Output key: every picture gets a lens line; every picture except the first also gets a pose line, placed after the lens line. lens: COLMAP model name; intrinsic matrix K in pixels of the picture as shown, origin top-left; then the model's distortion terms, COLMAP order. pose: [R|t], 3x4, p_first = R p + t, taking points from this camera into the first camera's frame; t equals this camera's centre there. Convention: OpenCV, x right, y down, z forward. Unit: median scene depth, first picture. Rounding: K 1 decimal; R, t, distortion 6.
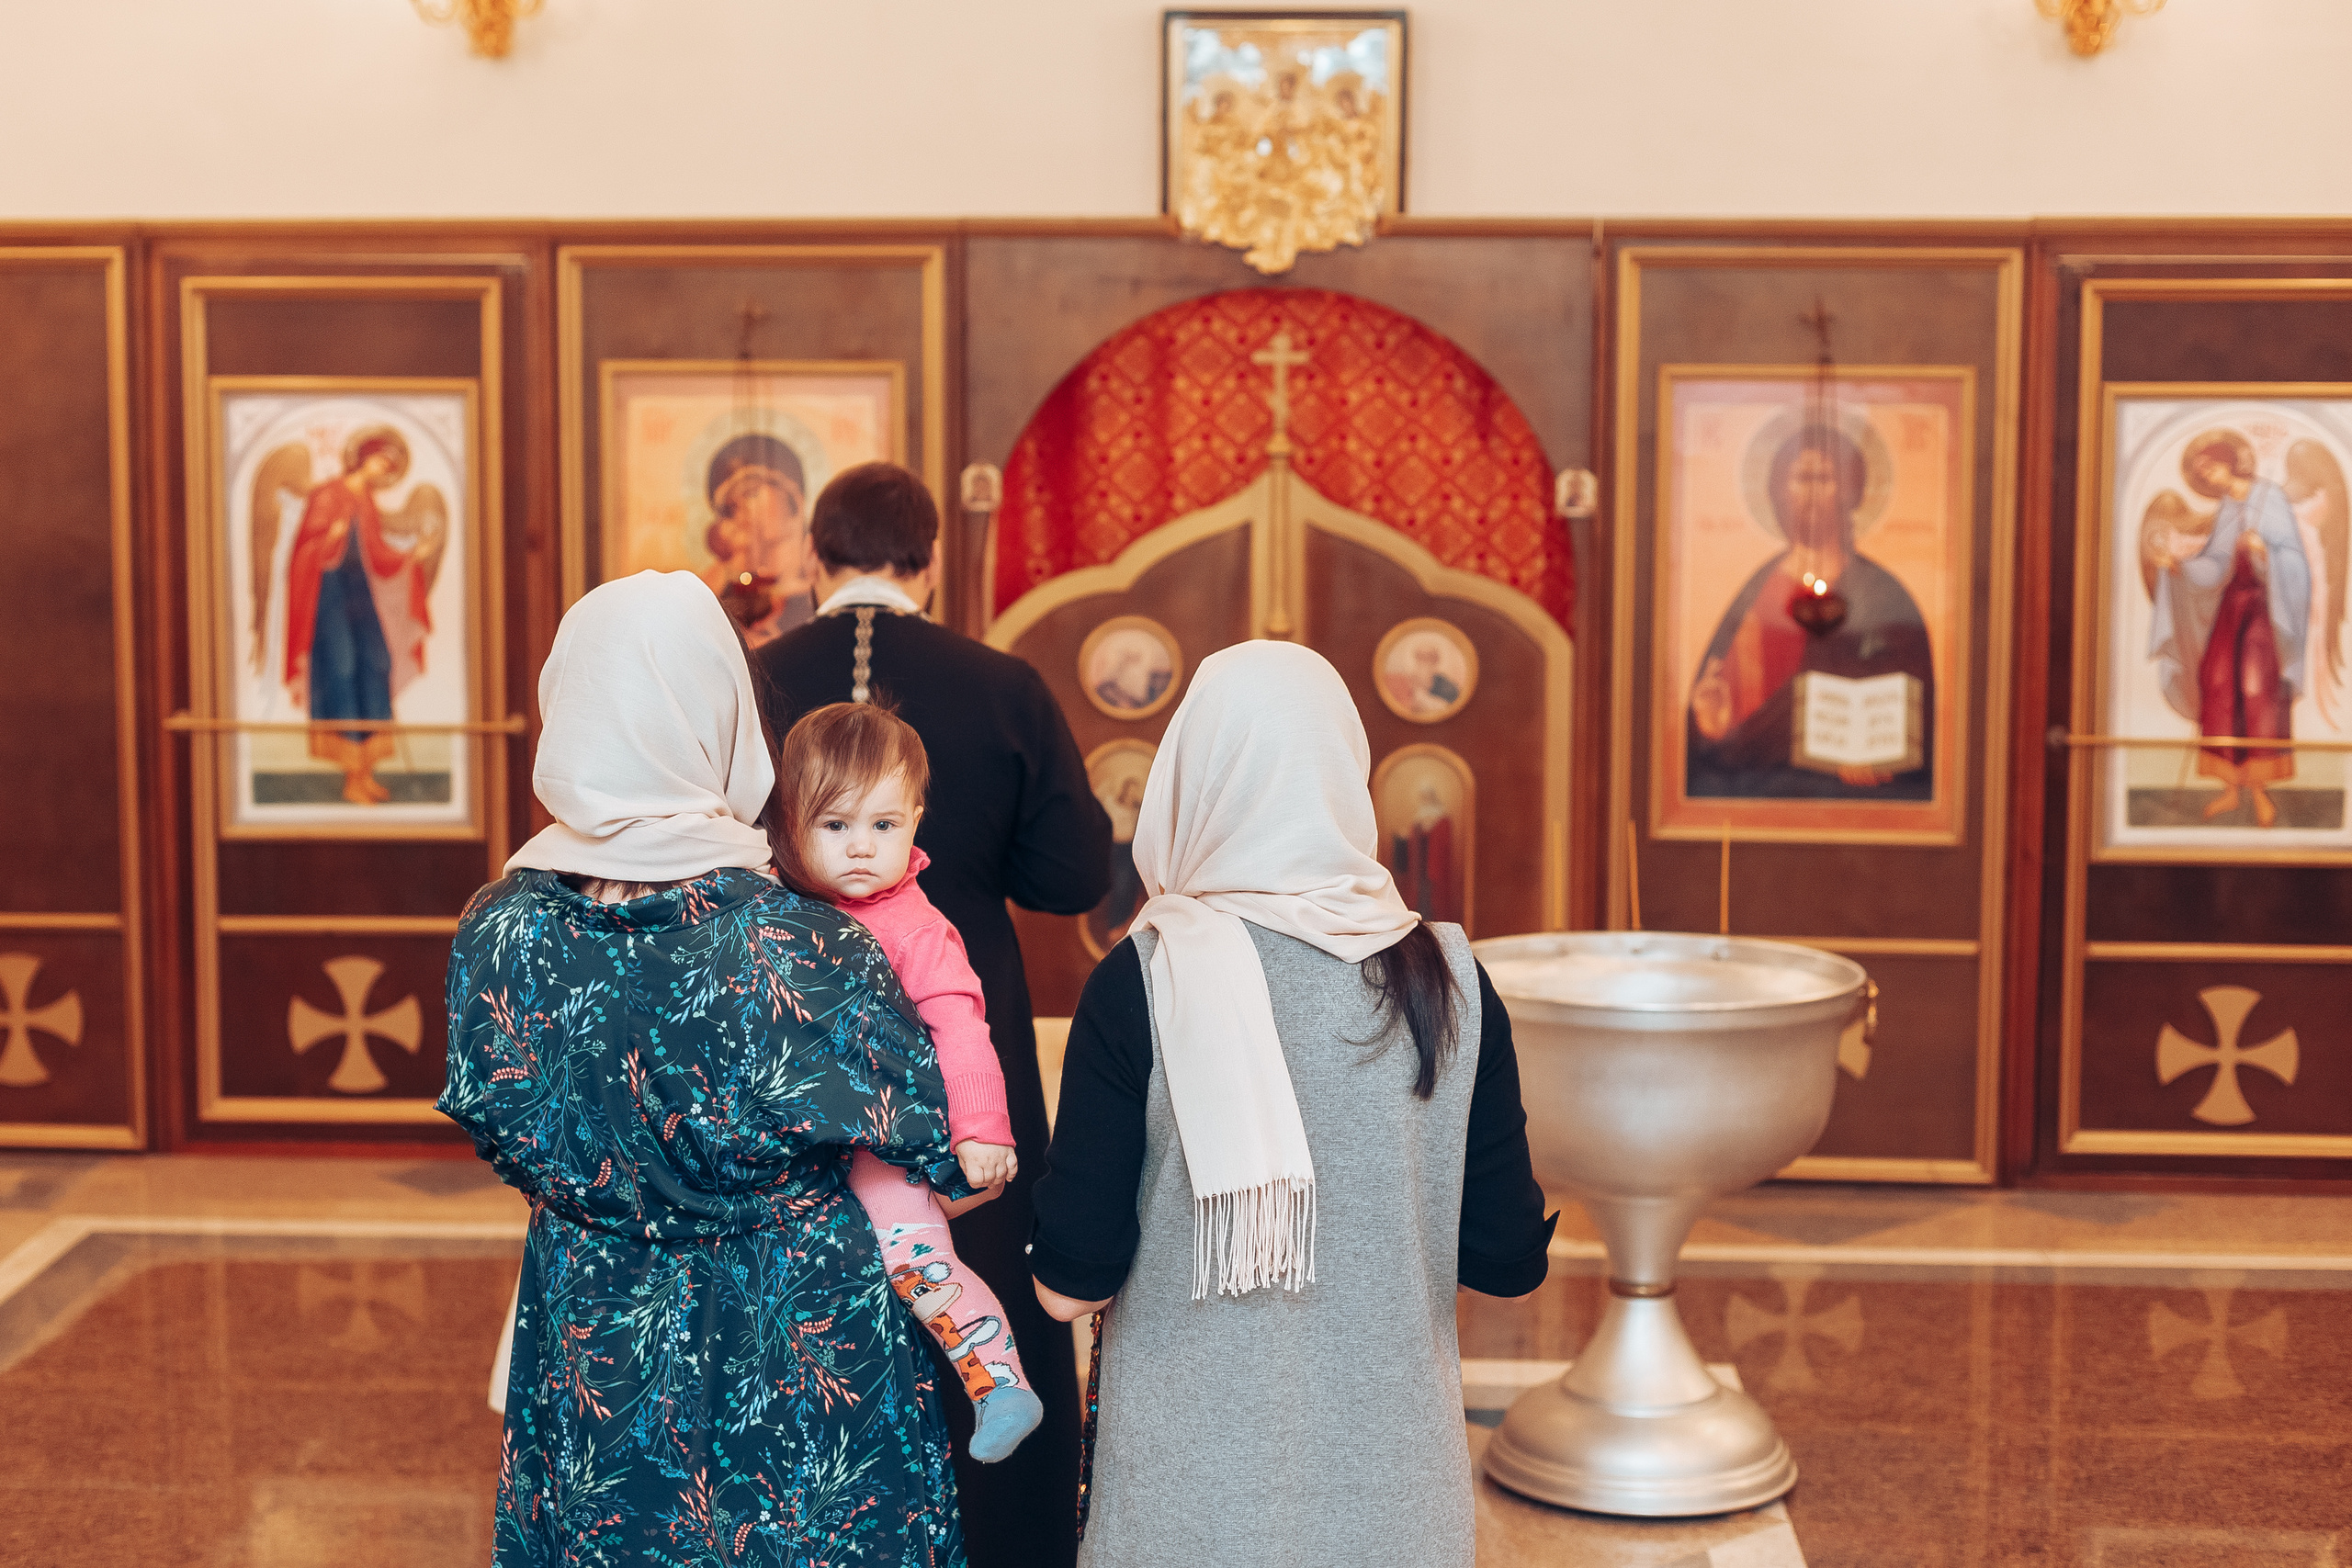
lens RADIAL K [[3794.2, 0, 1056.3], [0, 3794.2, 690.4], [0, 0, 1]] dist [-0.014201, -0.061862]
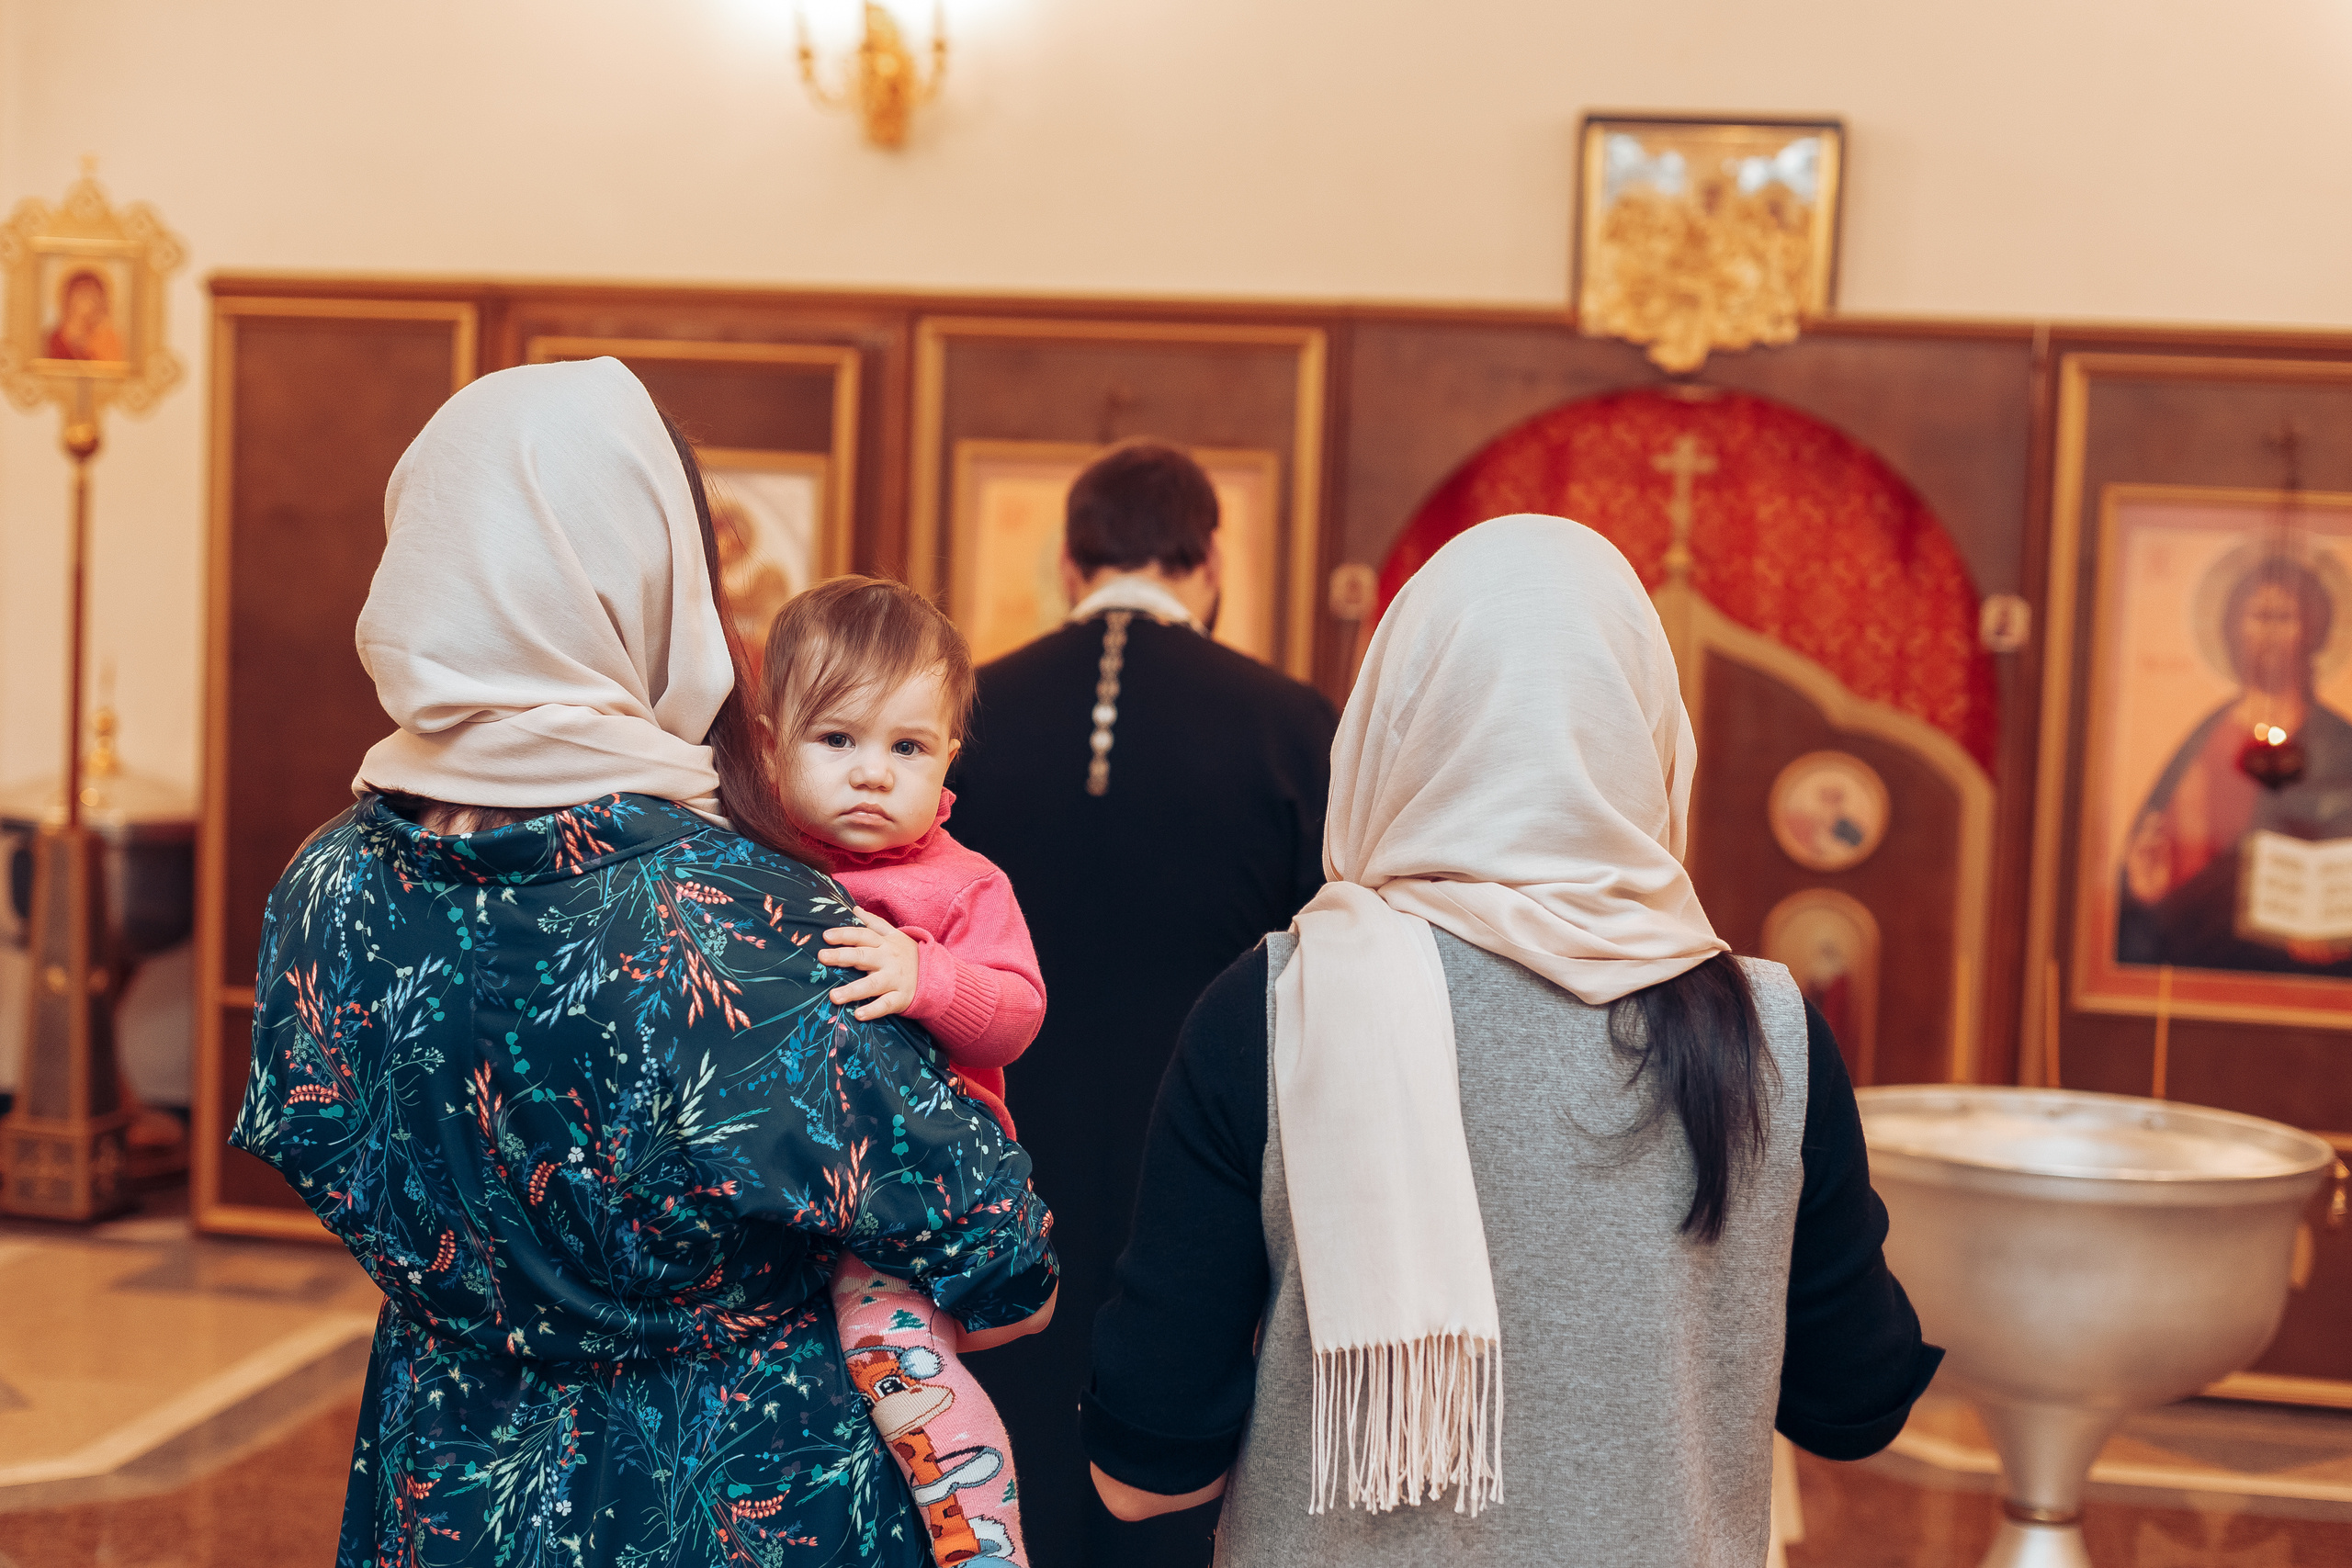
lens RADIAL K [[3375.3, 0, 1172.1], [0, 3375.3, 757.5], [0, 0, 1]] dist [-0.012579, -0.078694]
pose [[0.992965, 0.047148, -0.108614, 0.037961], [-0.052035, 0.997736, -0.042603, 0.033540], [0.106360, 0.047955, 0.993171, 0.239544]]
